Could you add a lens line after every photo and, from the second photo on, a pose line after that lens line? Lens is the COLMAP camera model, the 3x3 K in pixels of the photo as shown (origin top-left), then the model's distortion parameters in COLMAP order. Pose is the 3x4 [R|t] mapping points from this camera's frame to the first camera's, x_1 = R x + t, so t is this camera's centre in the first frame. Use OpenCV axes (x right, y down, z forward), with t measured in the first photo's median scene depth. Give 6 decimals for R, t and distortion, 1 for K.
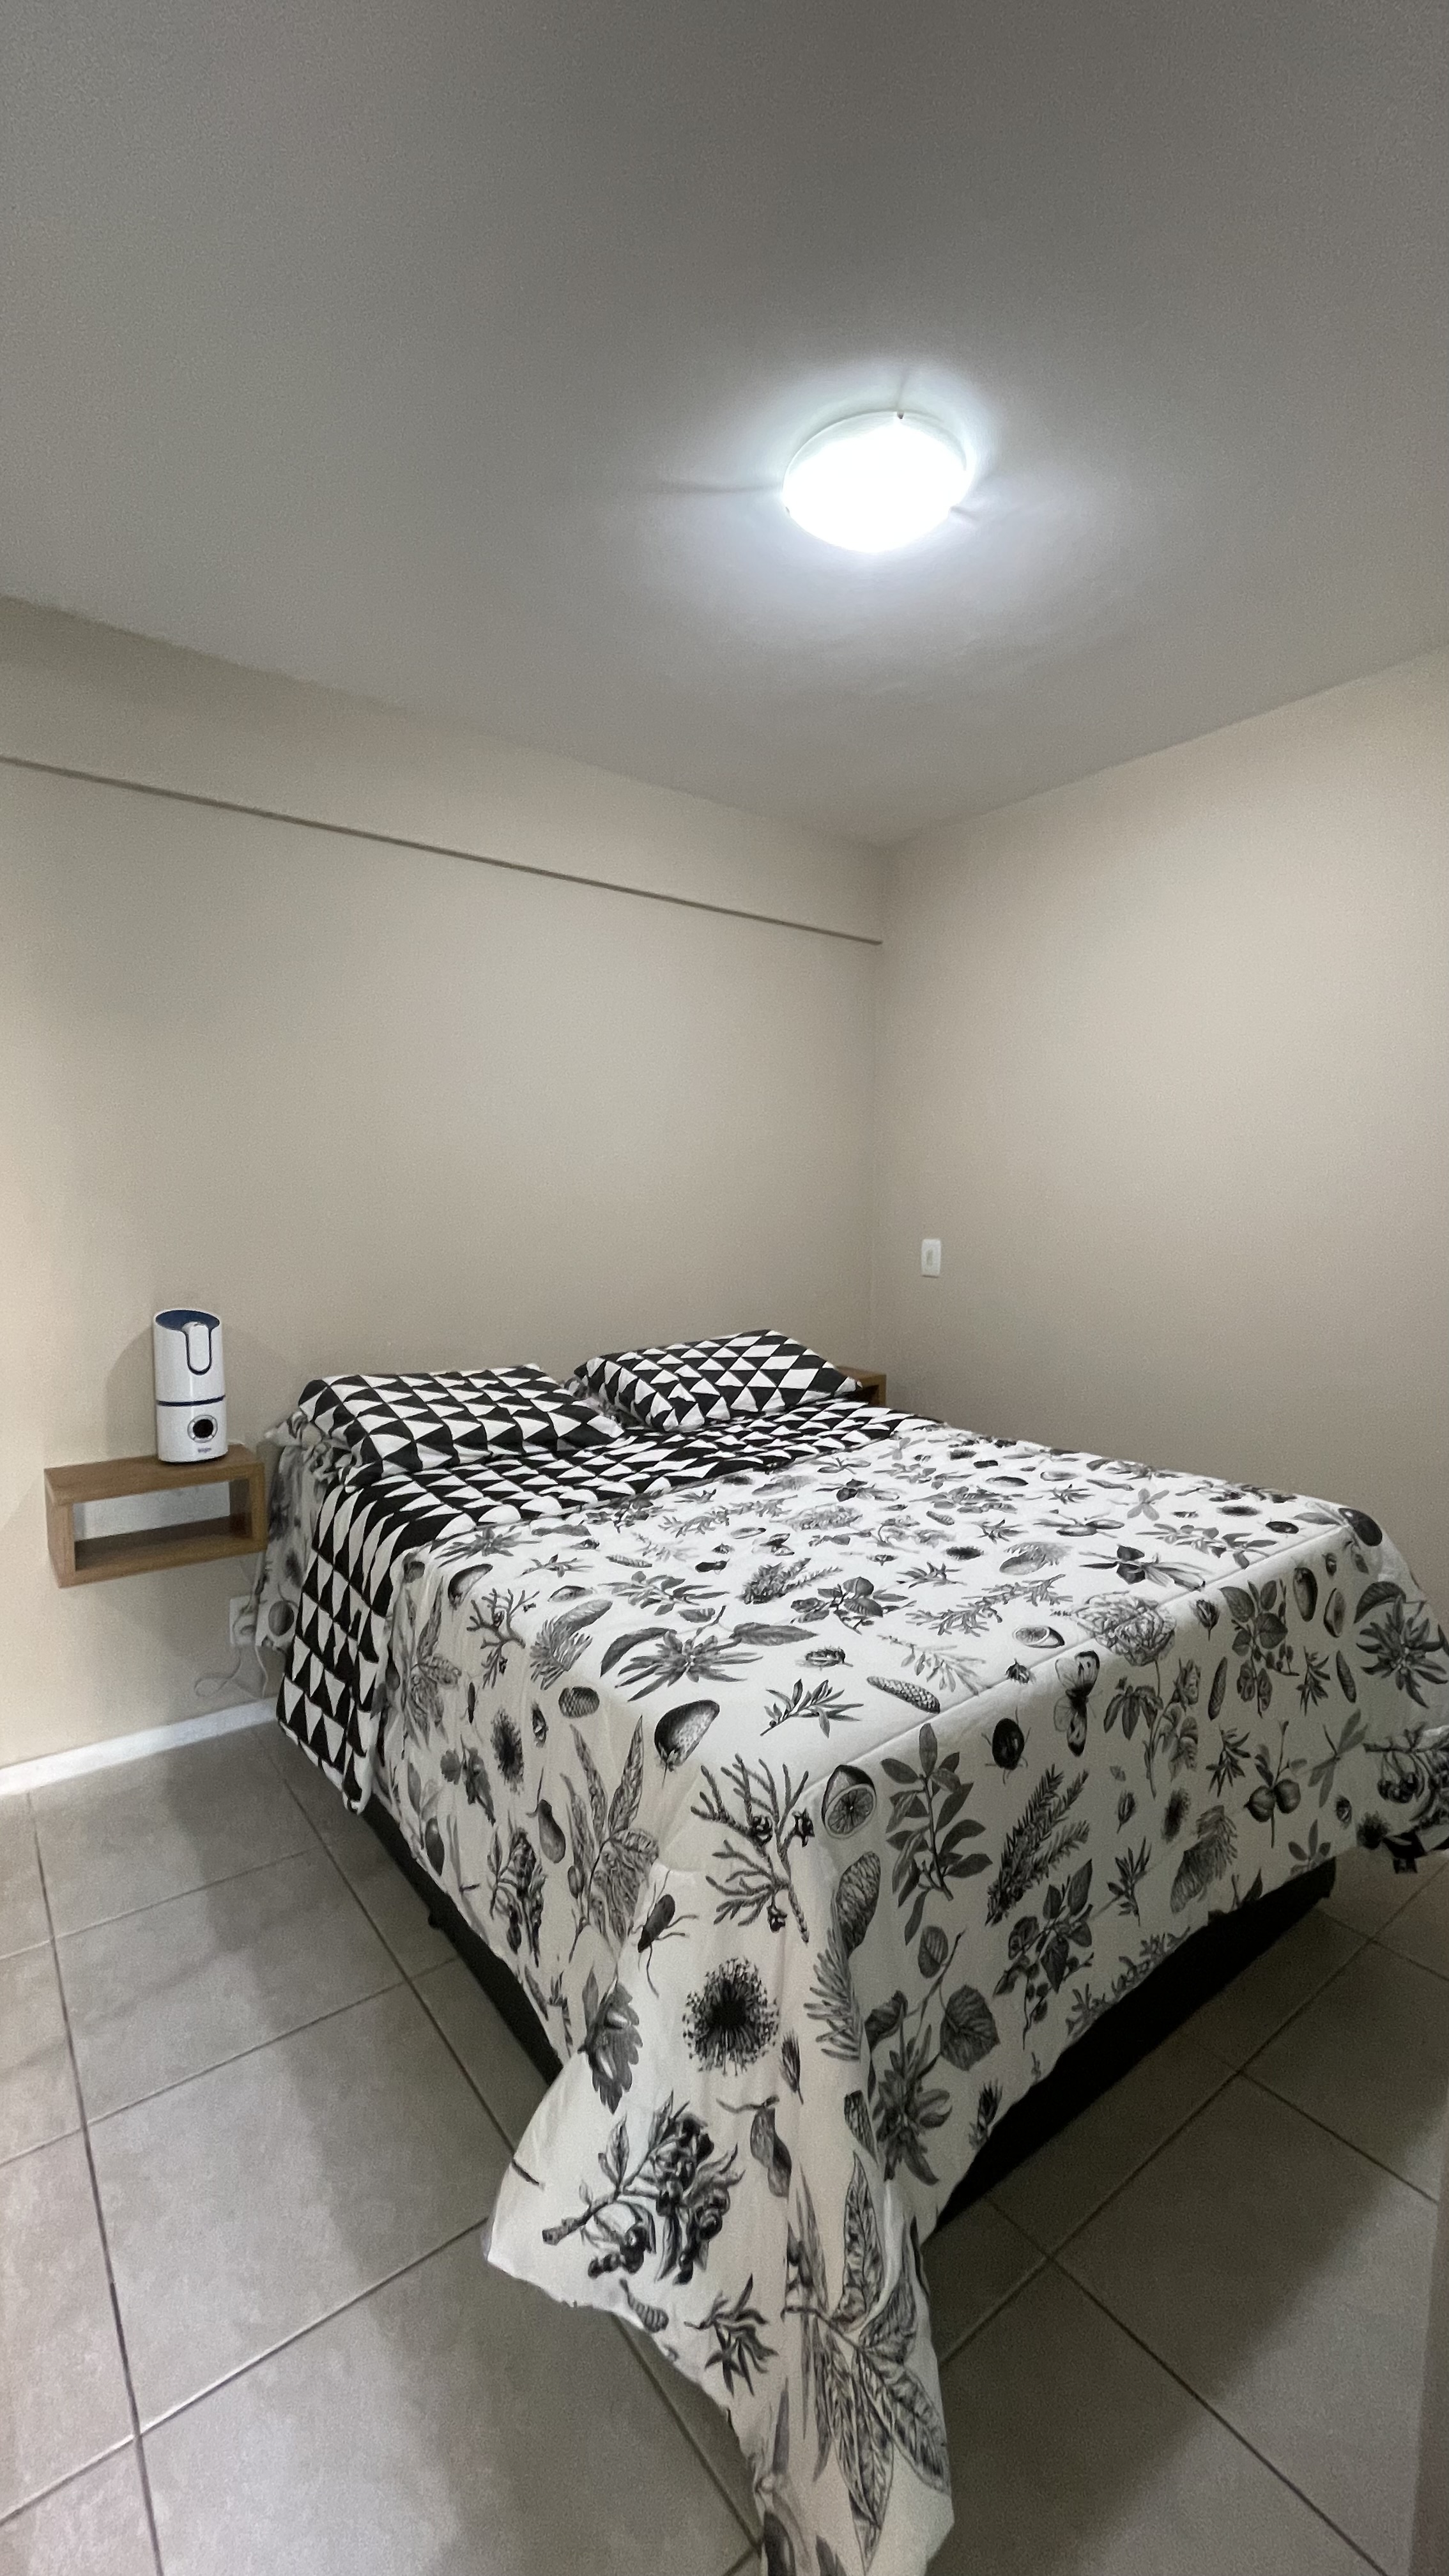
lens RADIAL K [[1050.9, 0, 729.5], [0, 1050.9, 1282.3], [0, 0, 1]] dist [-0.000542, -0.000069]
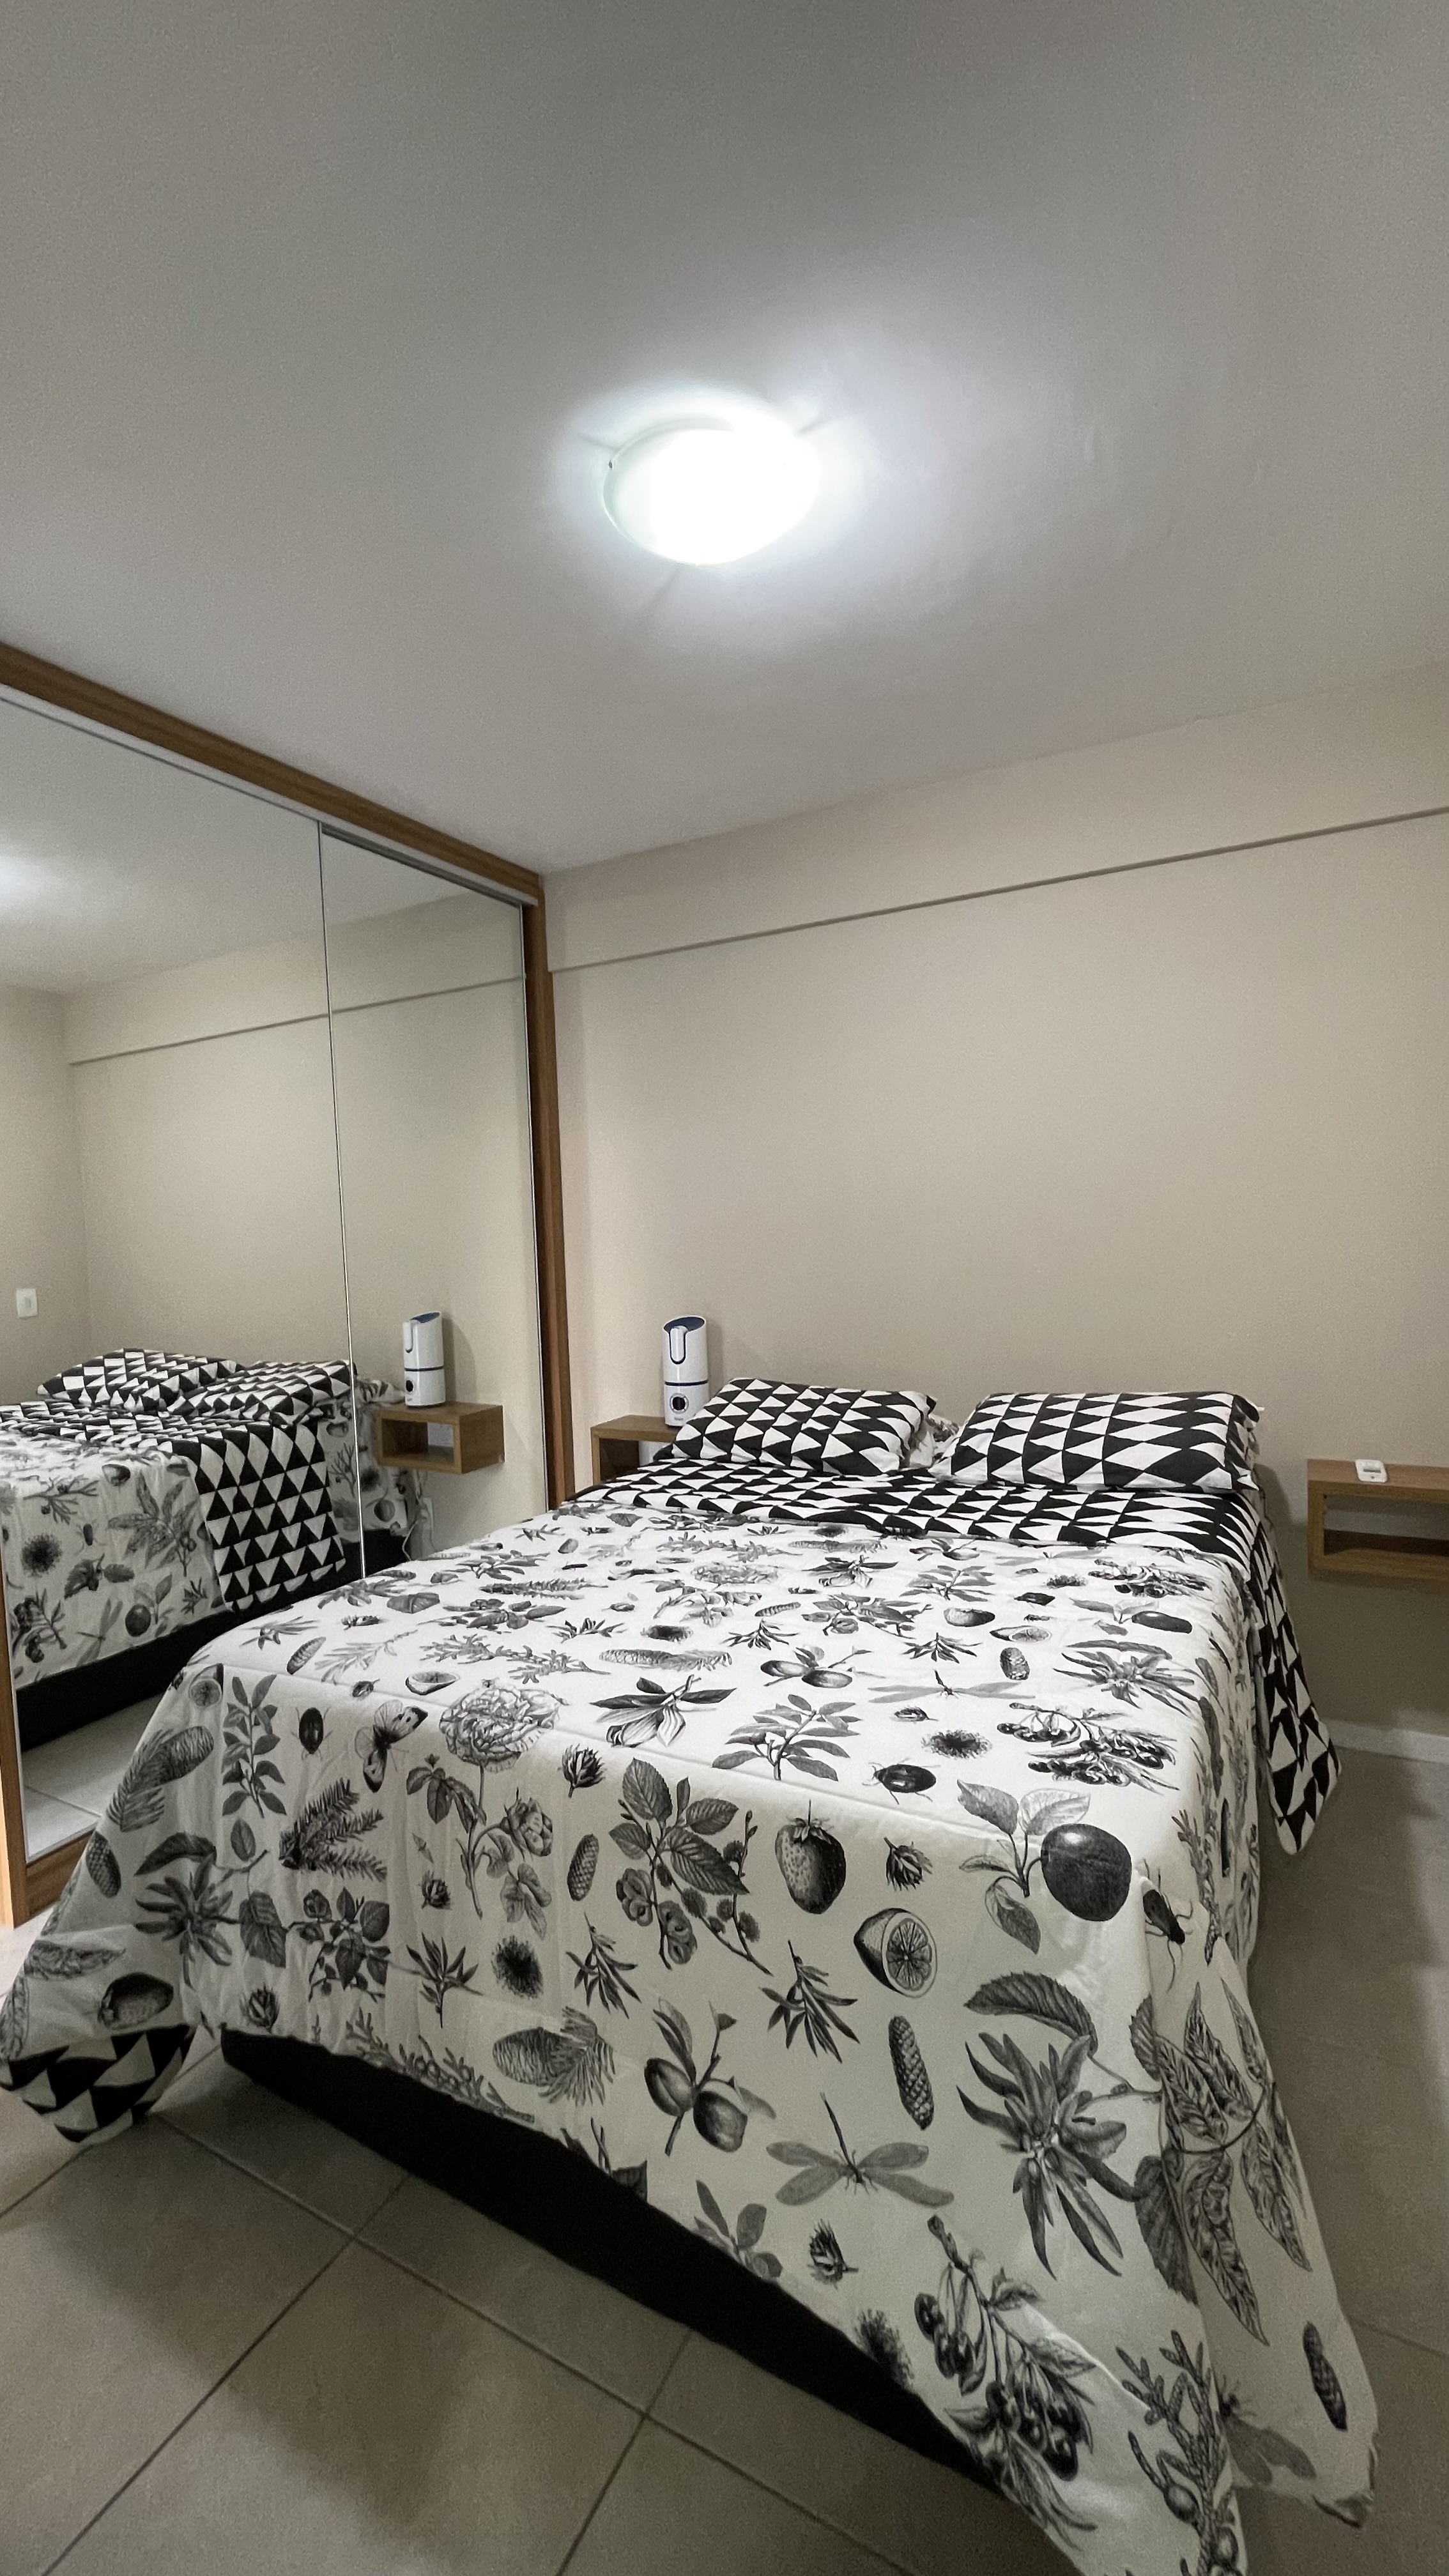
lens RADIAL K [[1050.9, 0, 728.6], [0, 1050.9, 1290.0], [0, 0, 1]] dist [-0.000542, -0.000069]
pose [[0.408368, 0.038790, -0.911993, 1.063025], [-0.036973, 0.998980, 0.025934, -0.064865], [0.912068, 0.023129, 0.409385, 0.668486]]
